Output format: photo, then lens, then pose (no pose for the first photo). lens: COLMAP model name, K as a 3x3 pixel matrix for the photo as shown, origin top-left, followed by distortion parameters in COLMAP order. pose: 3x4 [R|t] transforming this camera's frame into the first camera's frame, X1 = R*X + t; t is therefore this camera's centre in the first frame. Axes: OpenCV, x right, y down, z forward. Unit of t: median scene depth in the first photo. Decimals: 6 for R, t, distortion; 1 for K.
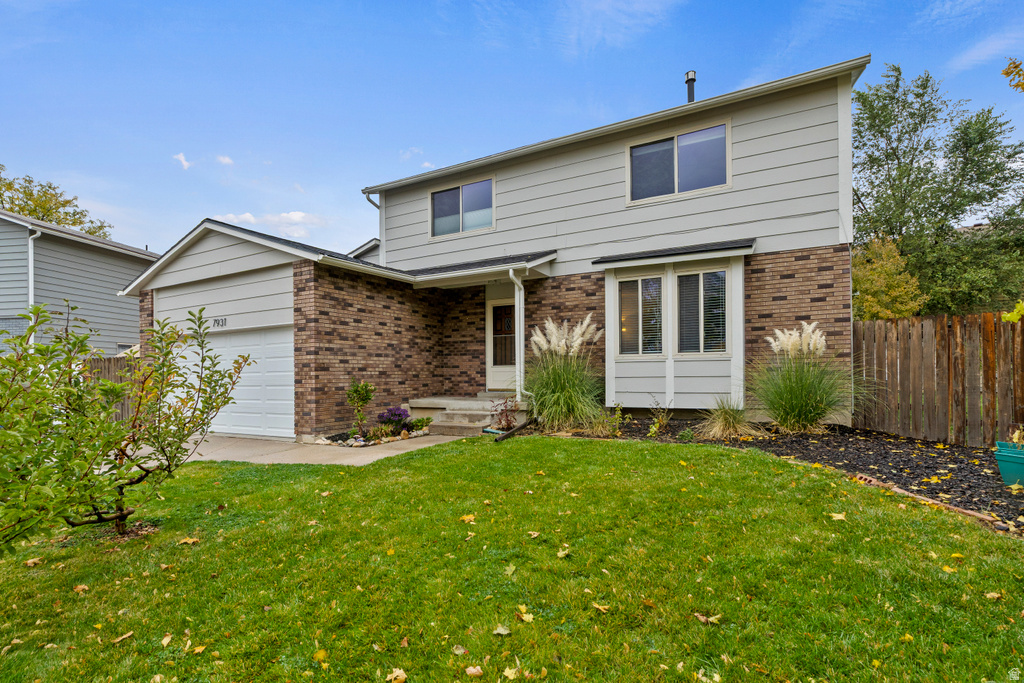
lens RADIAL K [[506.5, 0, 512.0], [0, 506.5, 365.4], [0, 0, 1]] dist [-0.001874, -0.000240]
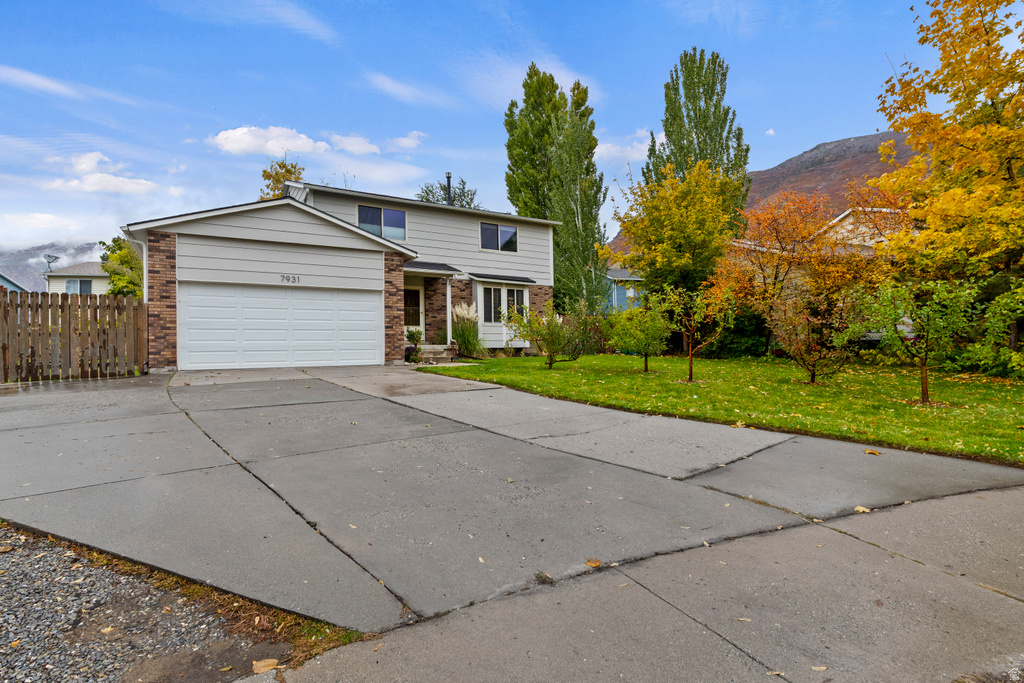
lens RADIAL K [[489.6, 0, 512.0], [0, 489.6, 341.5], [0, 0, 1]] dist [0.013533, -0.000057]
pose [[0.488466, 0.024291, 0.872245, -1.554798], [-0.004398, 0.999668, -0.025377, 0.112903], [-0.872572, 0.008559, 0.488411, -0.086464]]
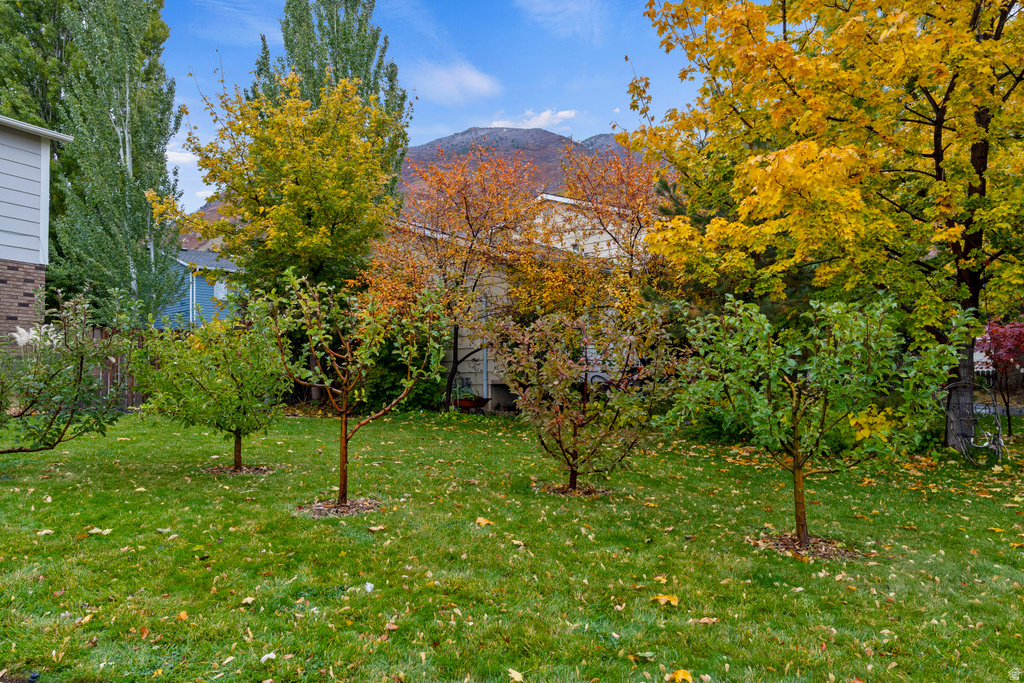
lens RADIAL K [[718.9, 0, 512.0], [0, 718.9, 341.5], [0, 0, 1]] dist [0.004045, 0.004234]
pose [[-0.107674, 0.063418, 0.992162, -1.148626], [0.002881, 0.997979, -0.063477, 0.067662], [-0.994182, -0.003977, -0.107639, 0.005443]]
